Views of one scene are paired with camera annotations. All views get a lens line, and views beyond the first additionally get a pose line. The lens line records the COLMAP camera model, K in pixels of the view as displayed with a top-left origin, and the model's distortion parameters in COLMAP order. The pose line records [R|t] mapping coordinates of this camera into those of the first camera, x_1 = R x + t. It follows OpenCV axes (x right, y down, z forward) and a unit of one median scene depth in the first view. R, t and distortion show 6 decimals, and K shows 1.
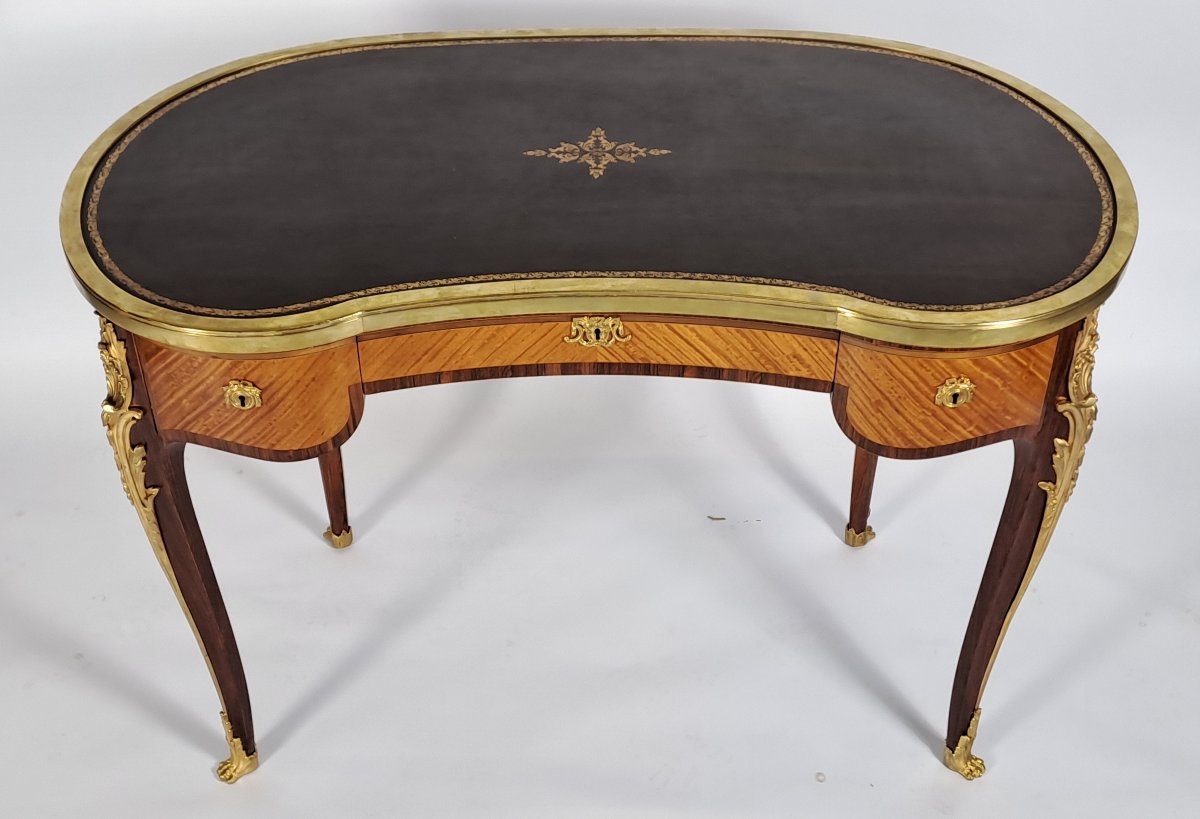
lens RADIAL K [[1491.1, 0, 586.5], [0, 1491.1, 425.1], [0, 0, 1]] dist [0.105287, 0.000000]
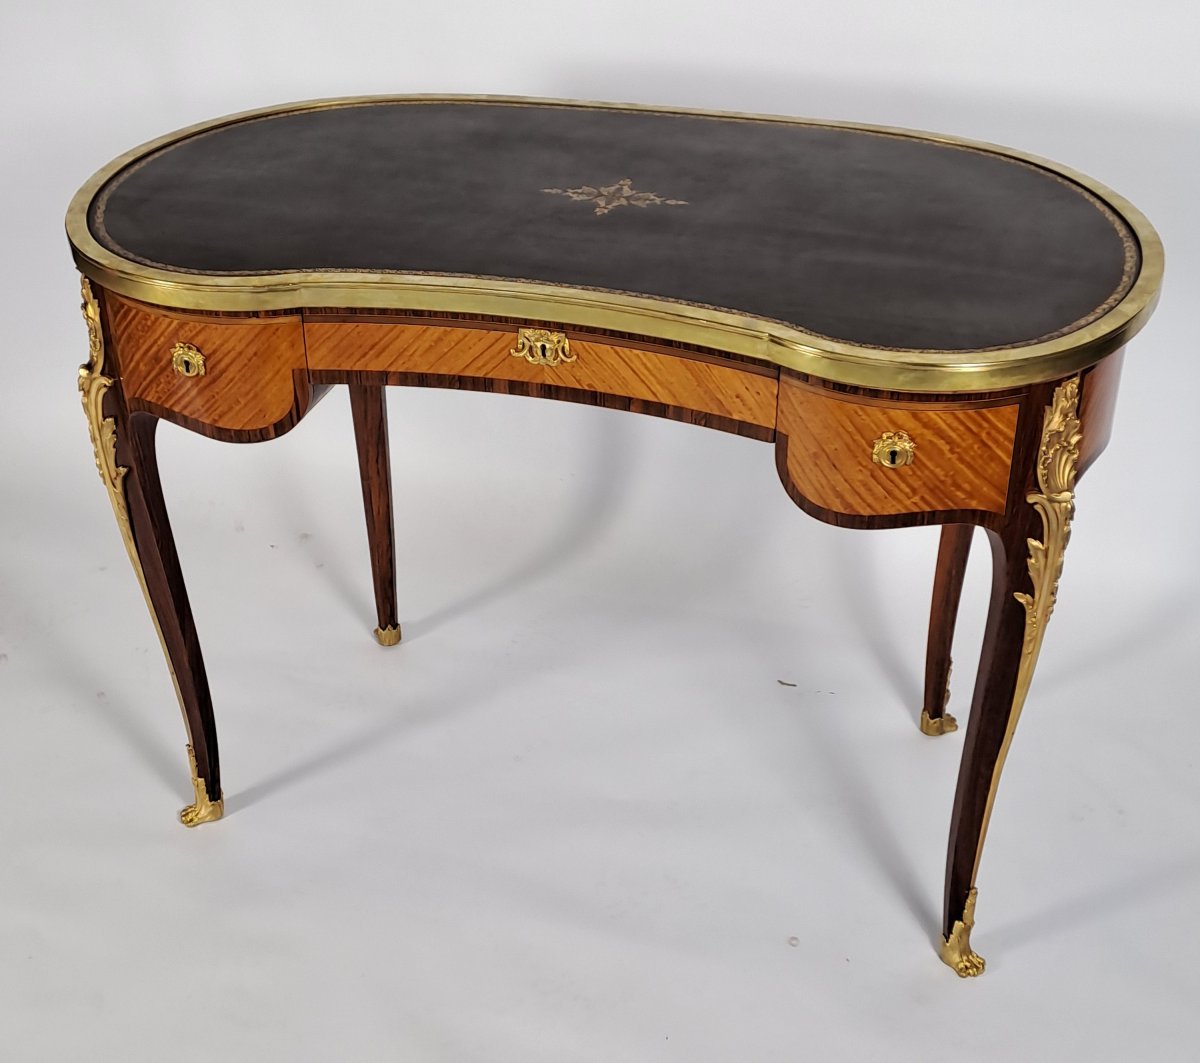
lens RADIAL K [[1675.3, 0, 594.5], [0, 1675.3, 556.9], [0, 0, 1]] dist [0.116232, 0.000000]
pose [[0.963078, 0.148026, -0.224877, 0.293601], [-0.174079, 0.979567, -0.100720, 0.167805], [0.205373, 0.136148, 0.969167, -0.023798]]
